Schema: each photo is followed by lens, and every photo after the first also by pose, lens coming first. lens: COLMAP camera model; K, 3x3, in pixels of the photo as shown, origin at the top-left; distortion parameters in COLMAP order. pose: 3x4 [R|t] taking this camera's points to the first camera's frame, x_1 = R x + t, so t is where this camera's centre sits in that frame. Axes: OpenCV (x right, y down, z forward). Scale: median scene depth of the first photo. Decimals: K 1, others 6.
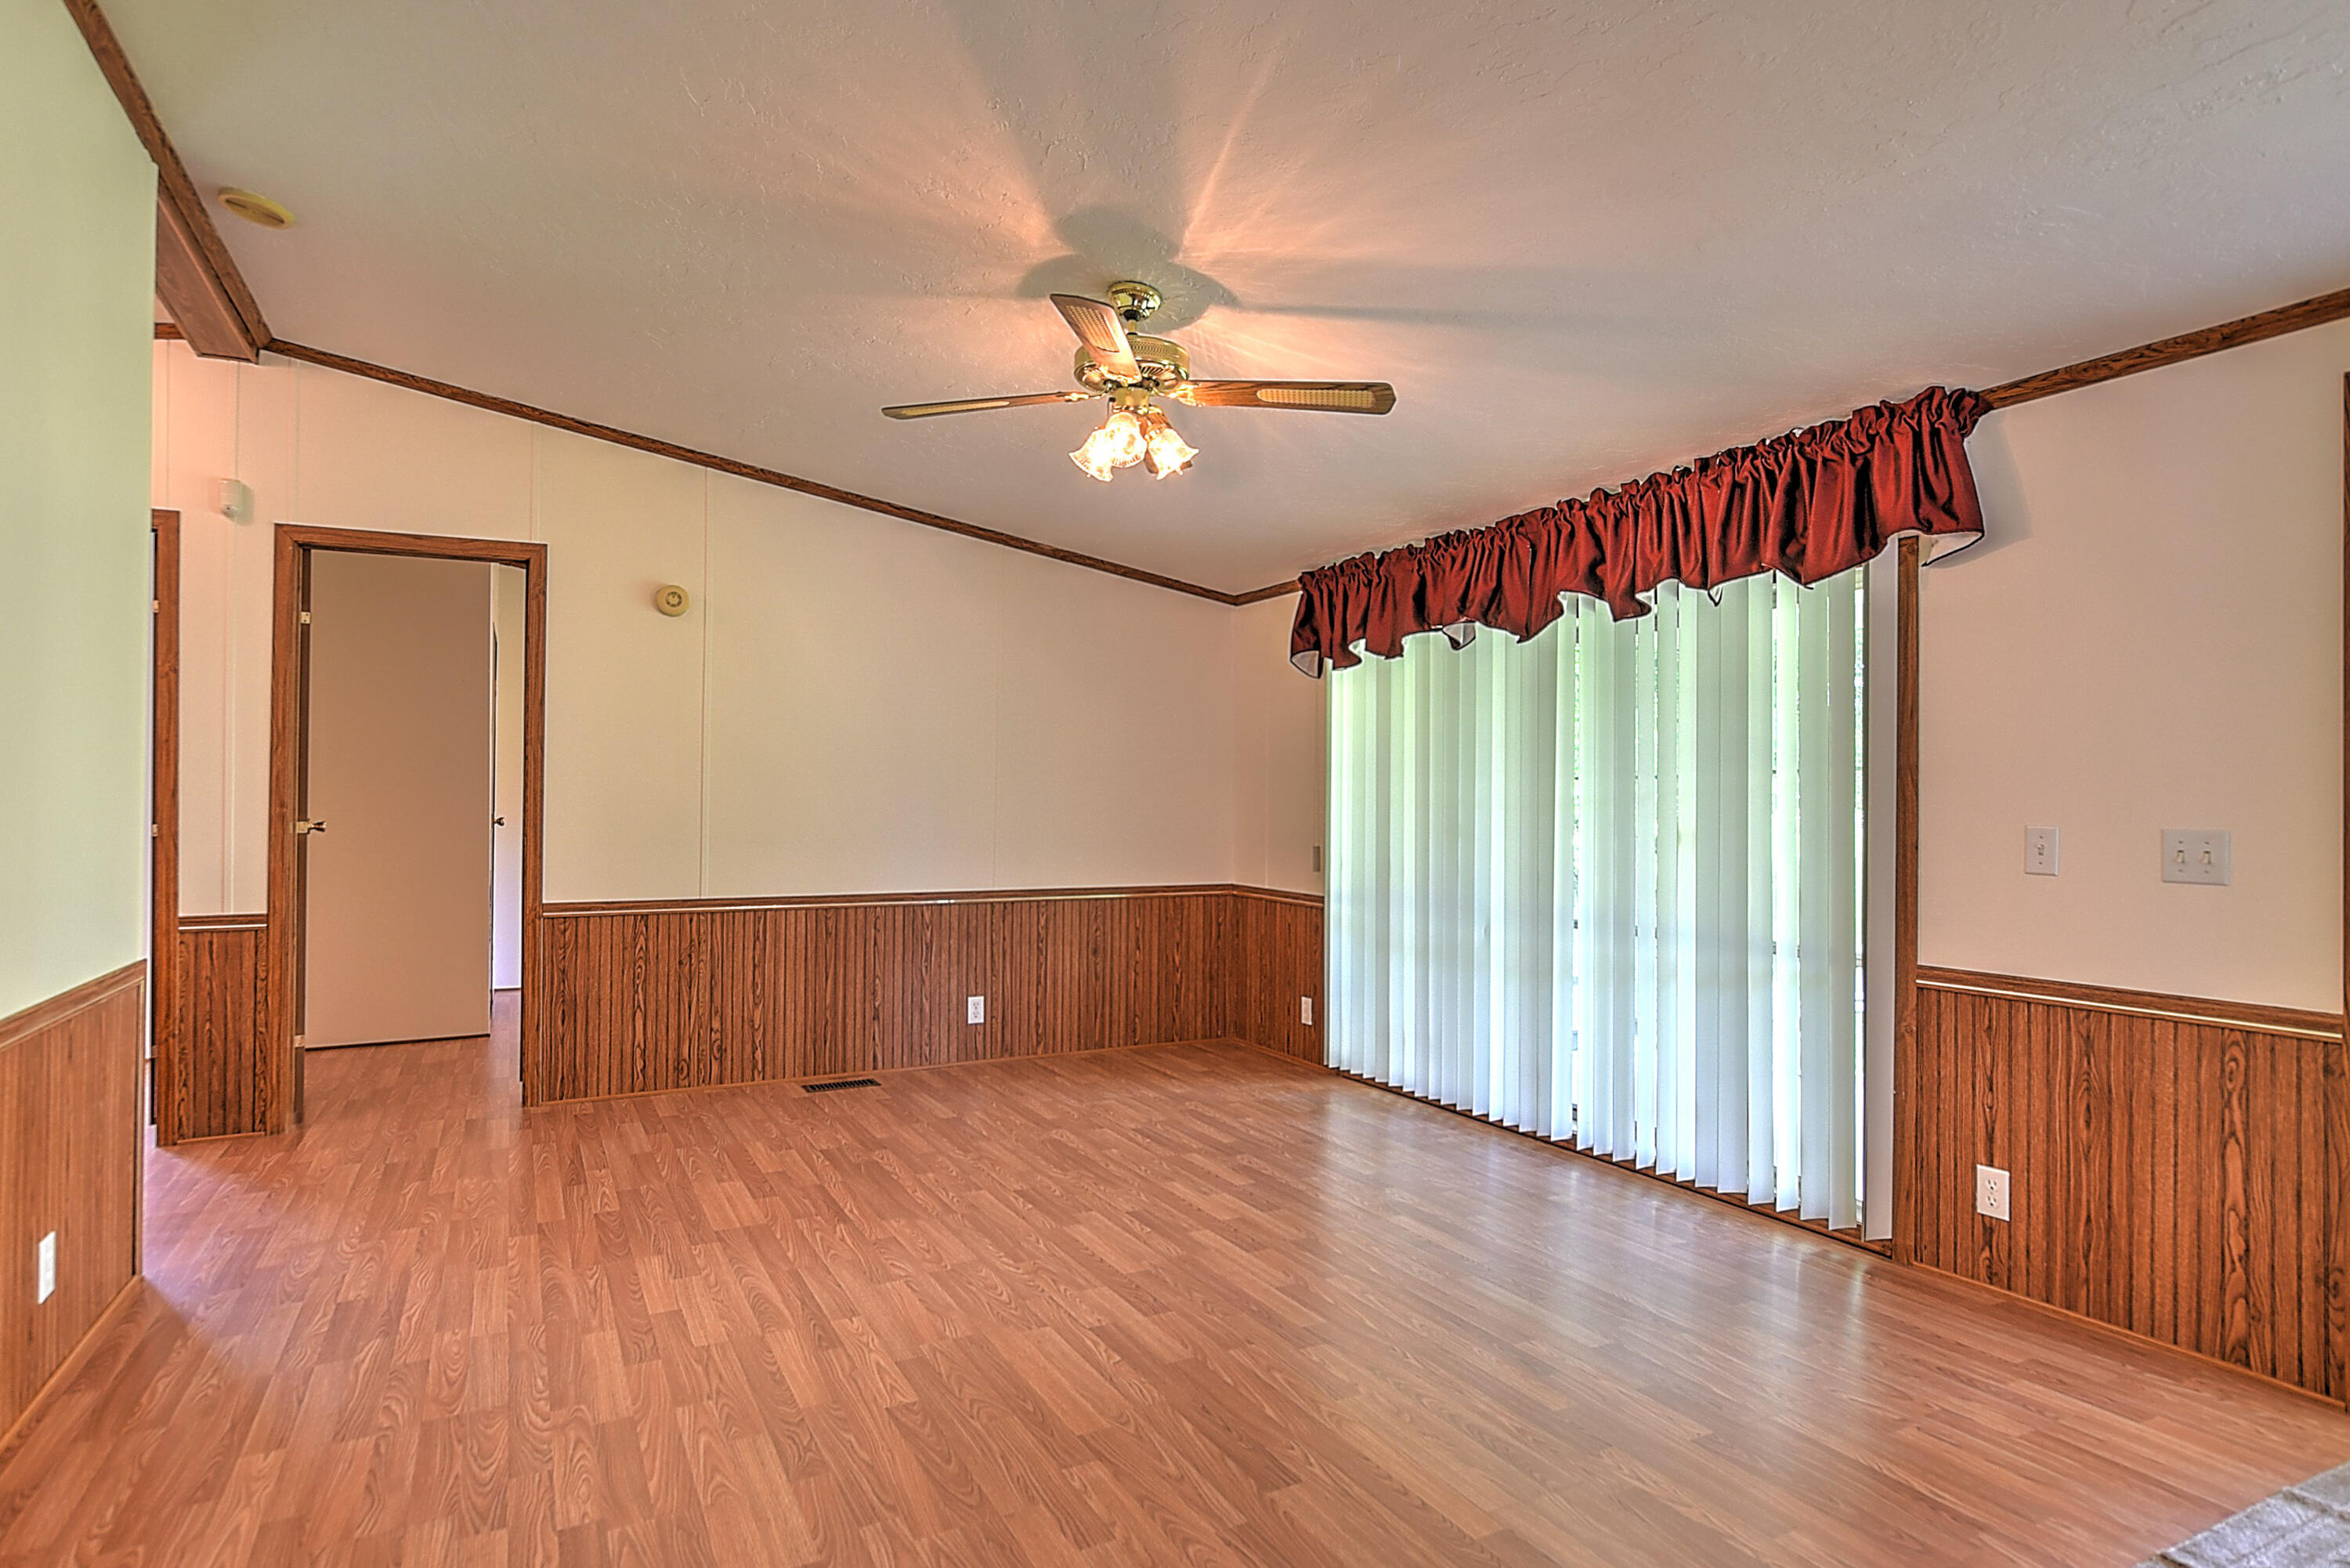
lens RADIAL K [[1220.6, 0, 1169.8], [0, 1220.6, 792.4], [0, 0, 1]] dist [0.000926, 0.000843]
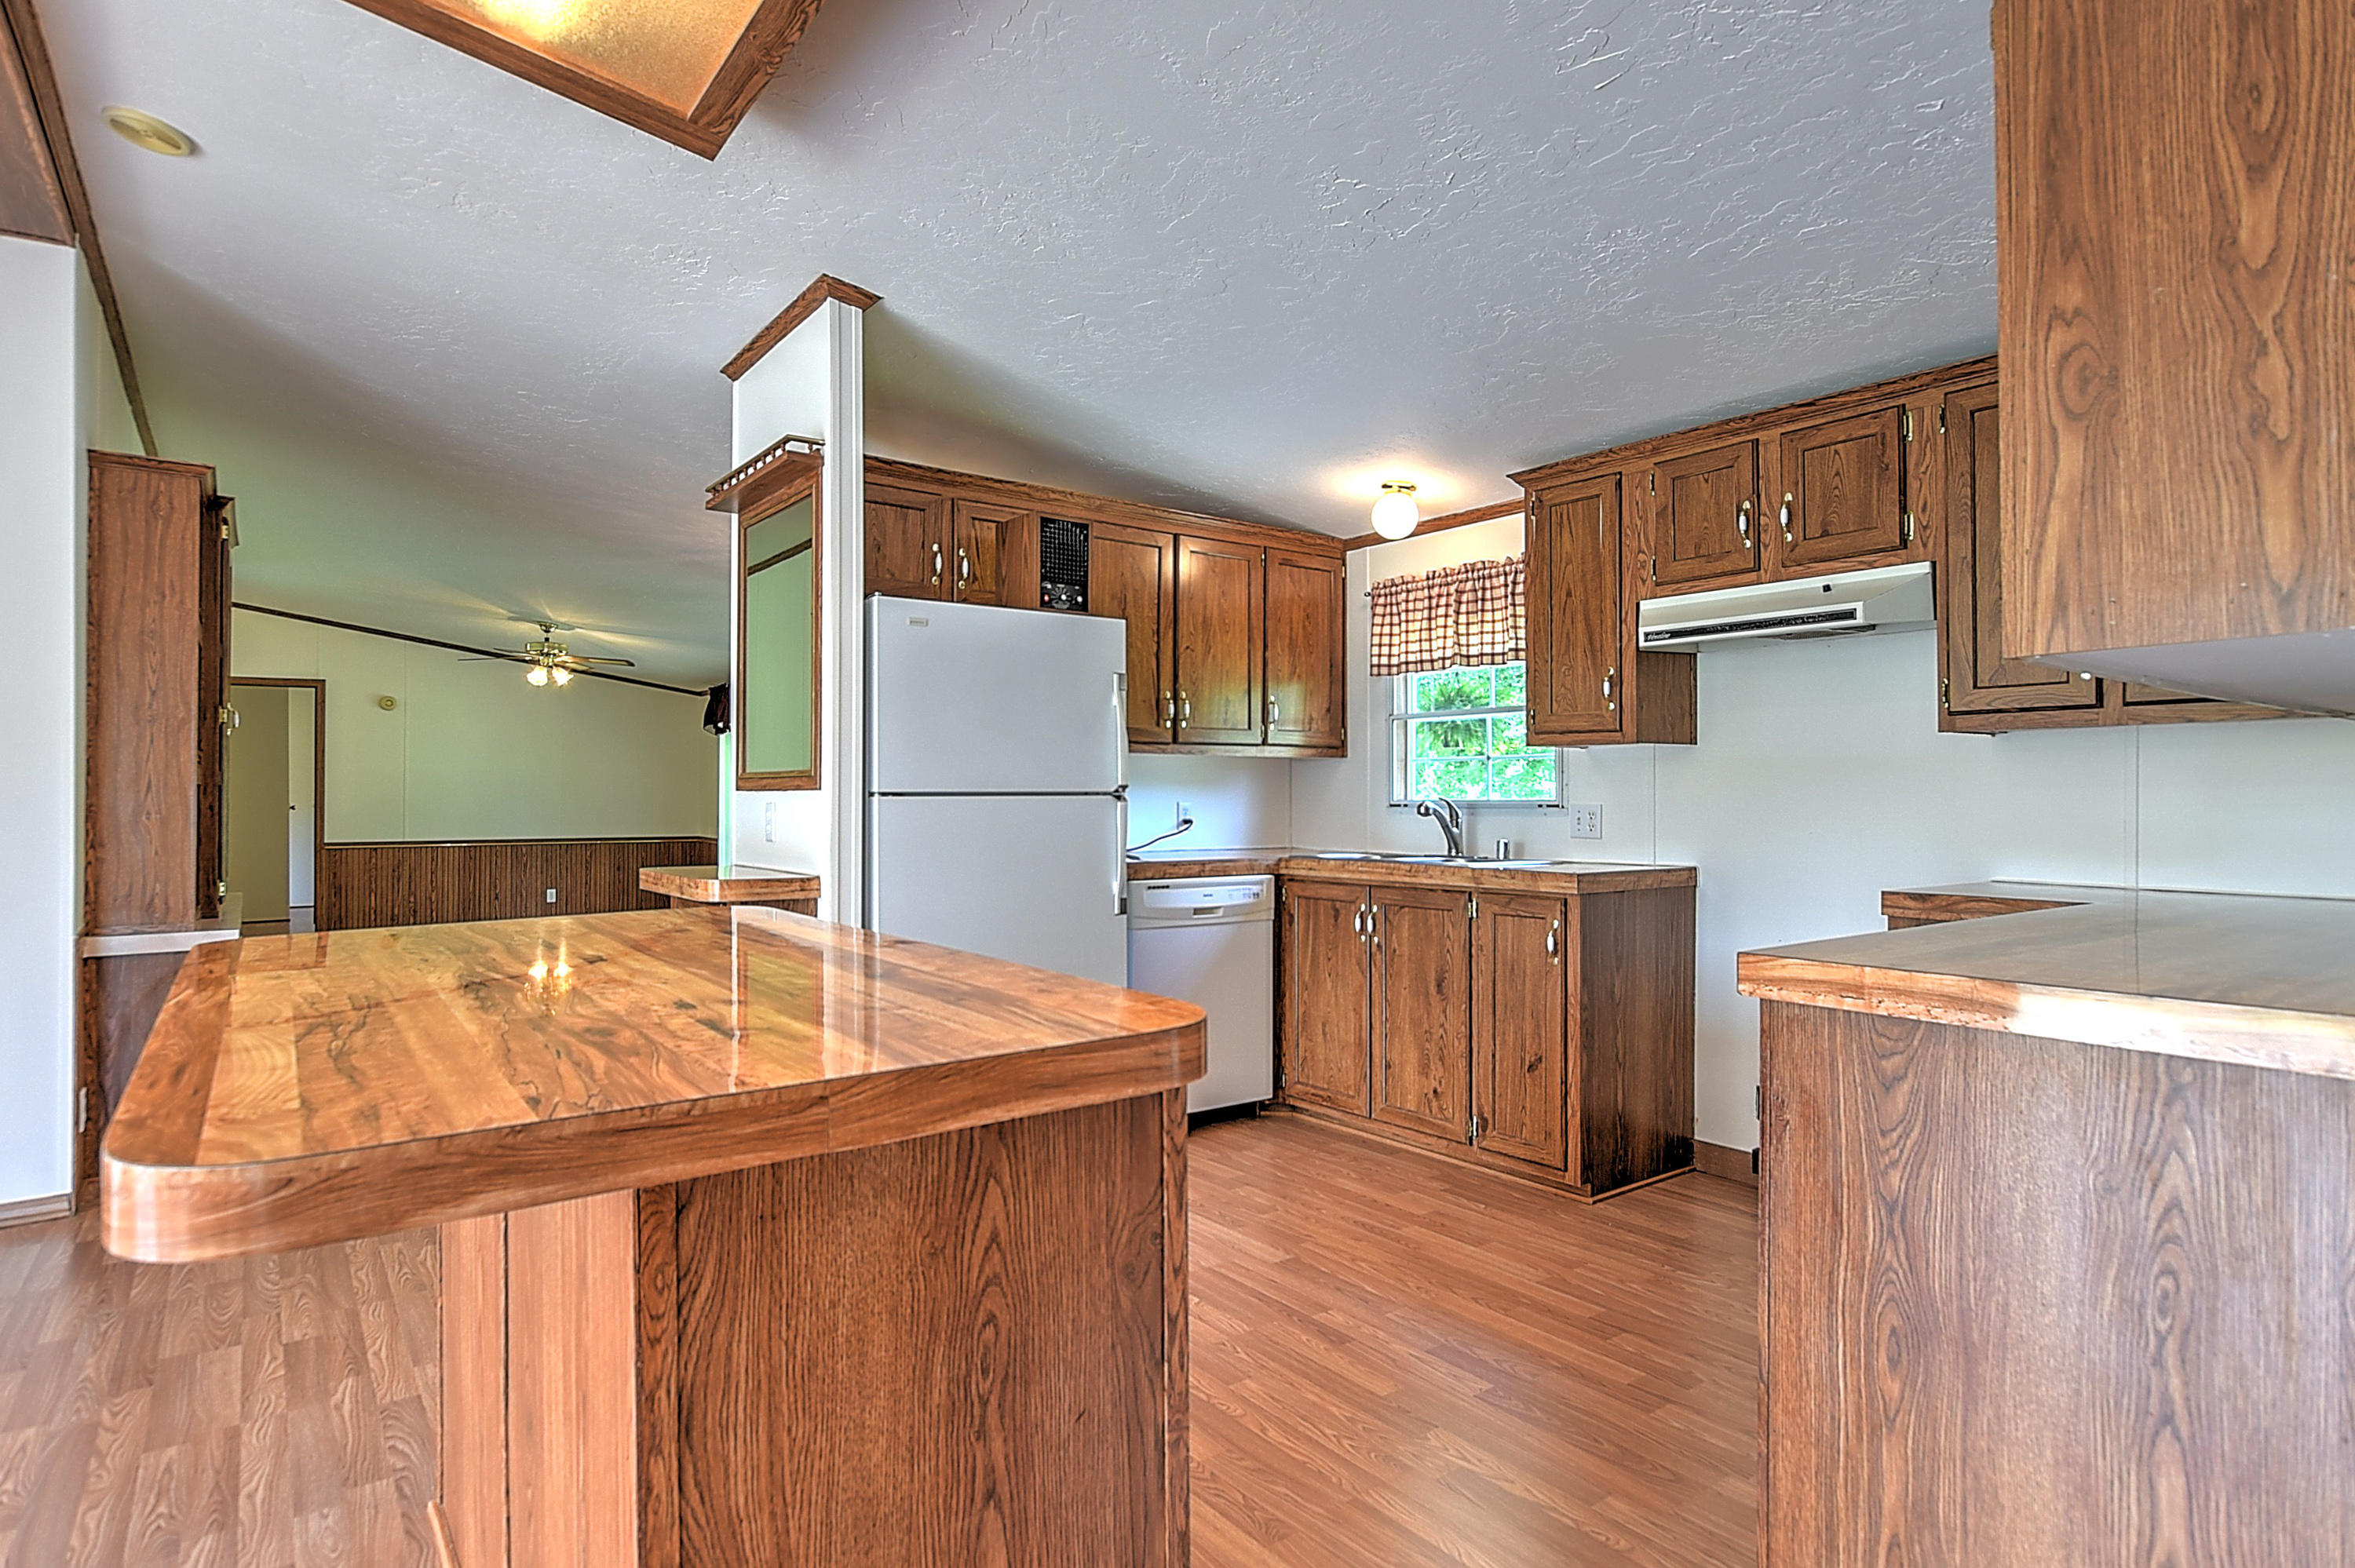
lens RADIAL K [[1262.9, 0, 1177.5], [0, 1262.9, 784.0], [0, 0, 1]] dist [0.000851, 0.001091]
pose [[0.990368, -0.000825, 0.138458, 0.682666], [0.000621, 0.999999, 0.001521, -0.015492], [-0.138459, -0.001421, 0.990367, -1.446263]]
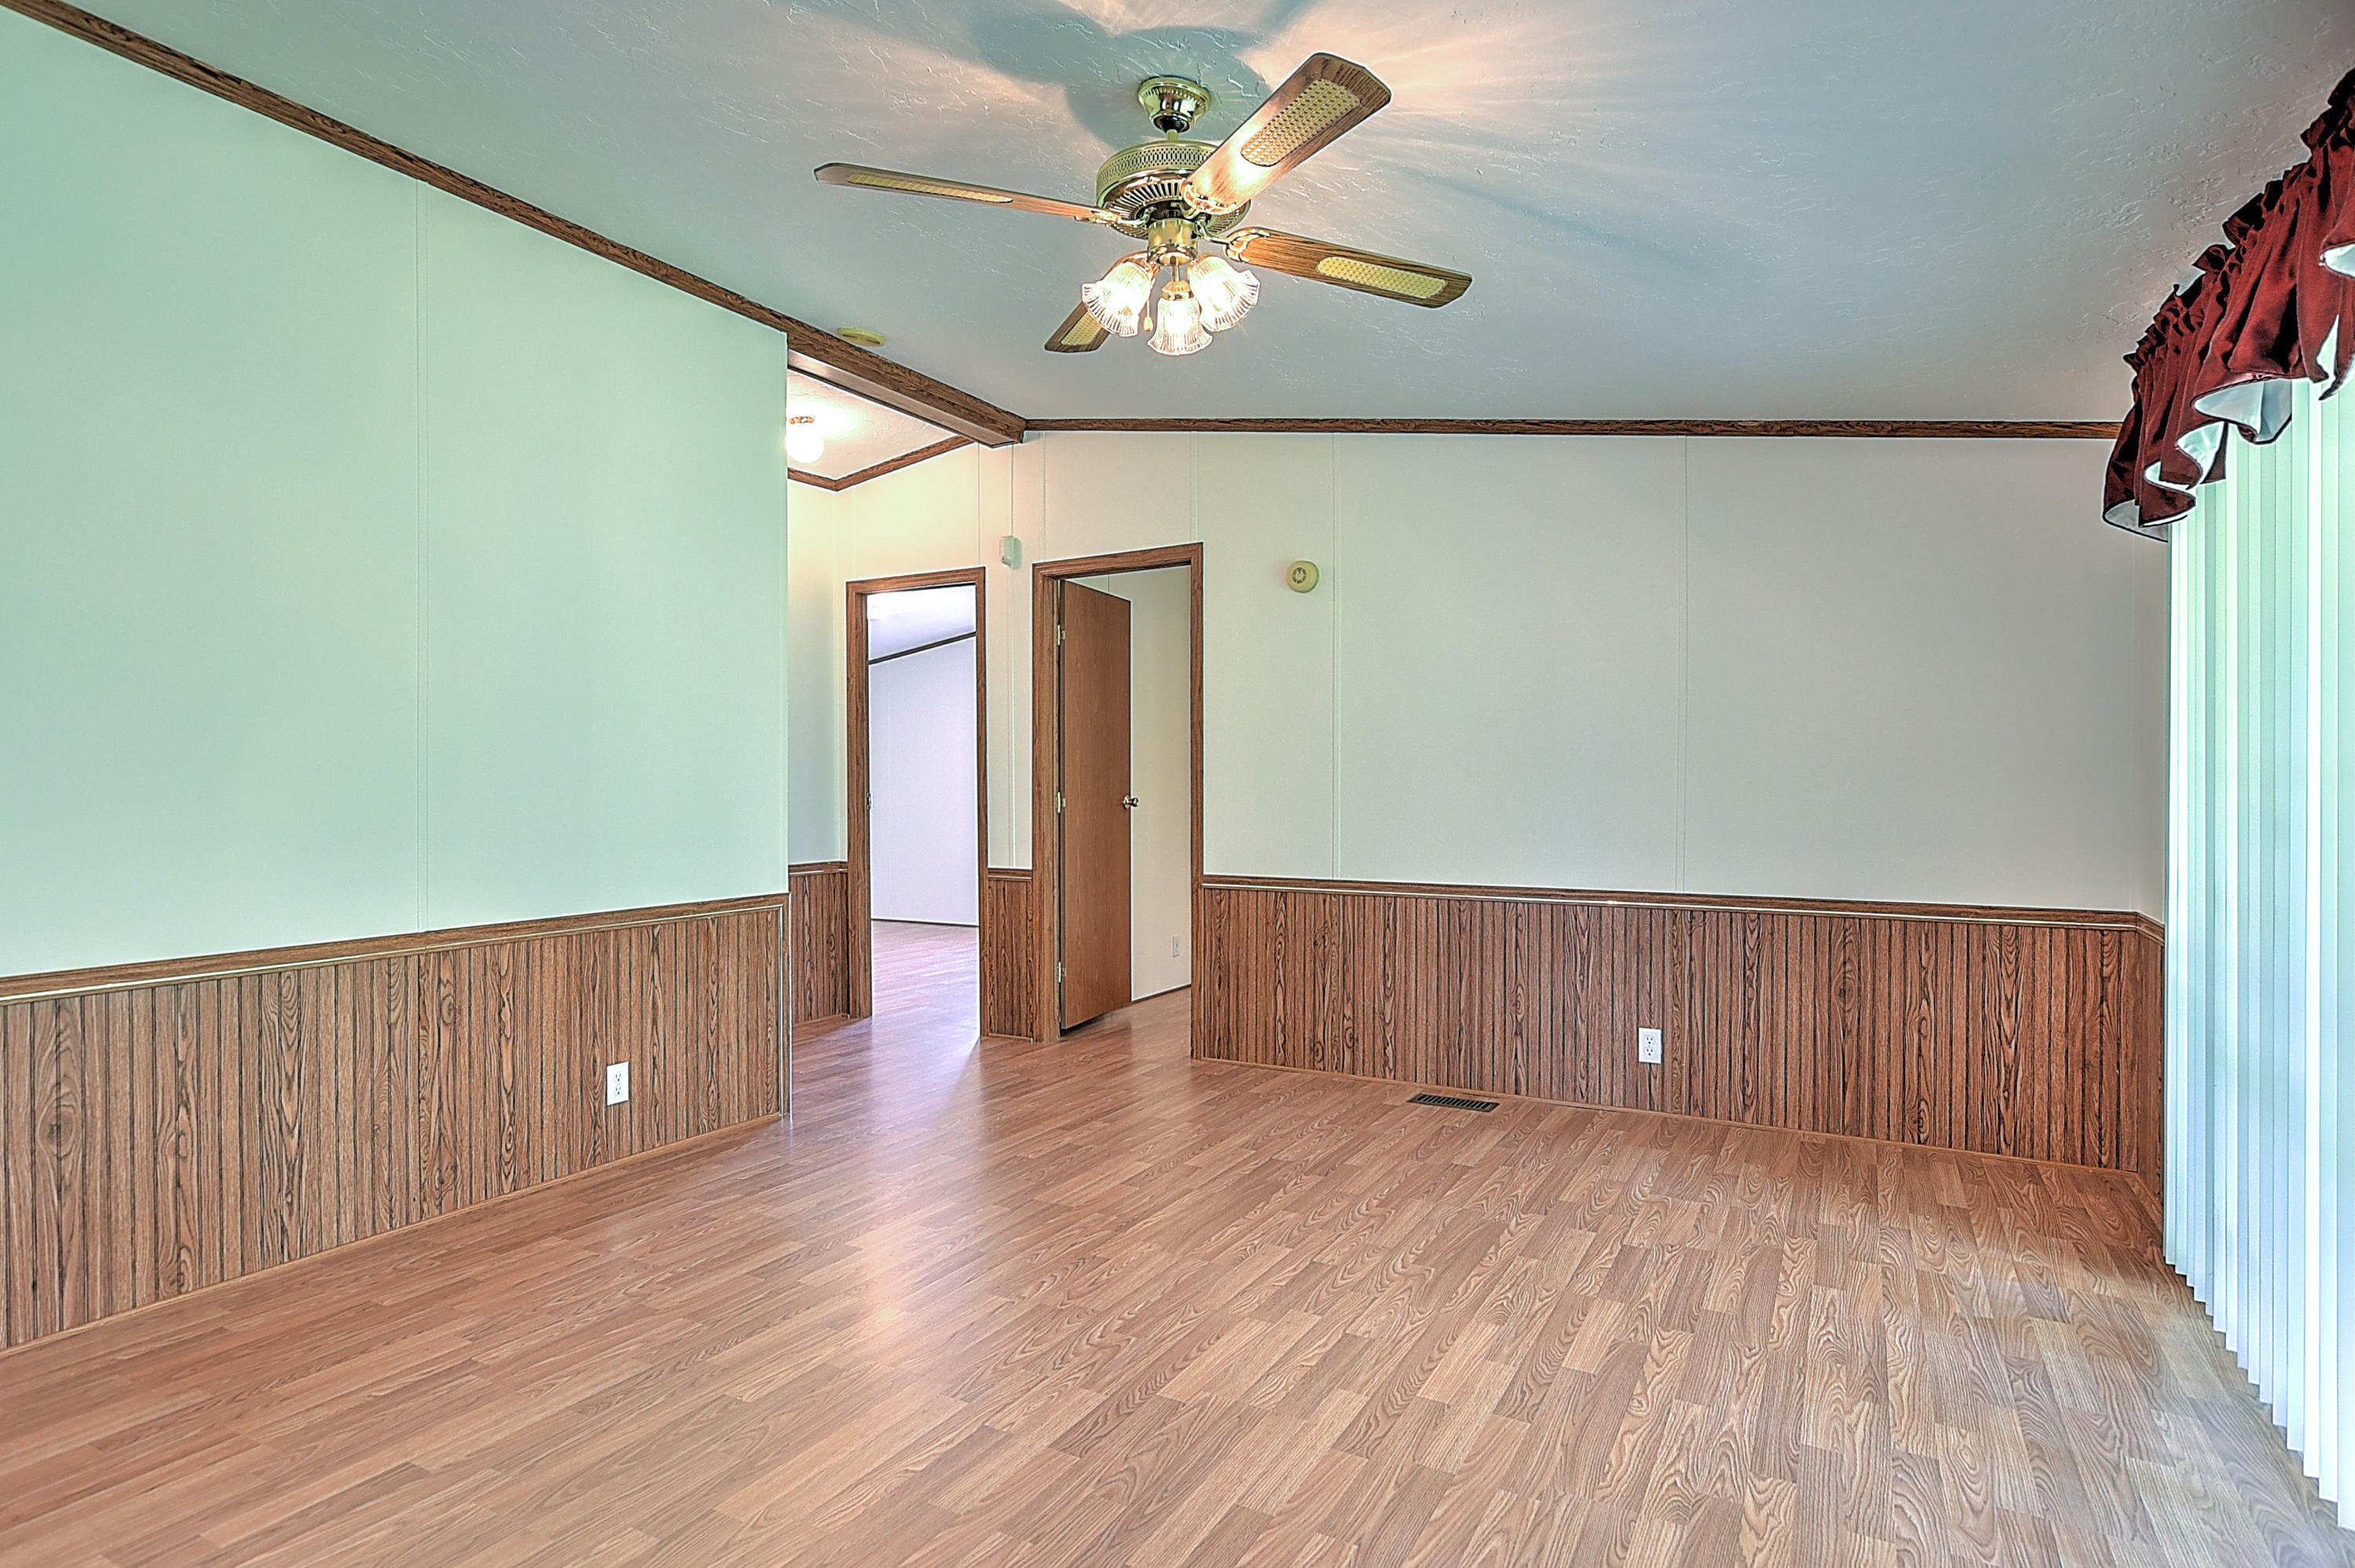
lens RADIAL K [[1236.1, 0, 1164.0], [0, 1236.1, 791.5], [0, 0, 1]] dist [-0.003815, -0.000137]
pose [[0.543504, 0.000059, -0.839406, 0.380850], [0.012734, 0.999884, 0.008316, 0.007447], [0.839310, -0.015209, 0.543441, 0.367392]]
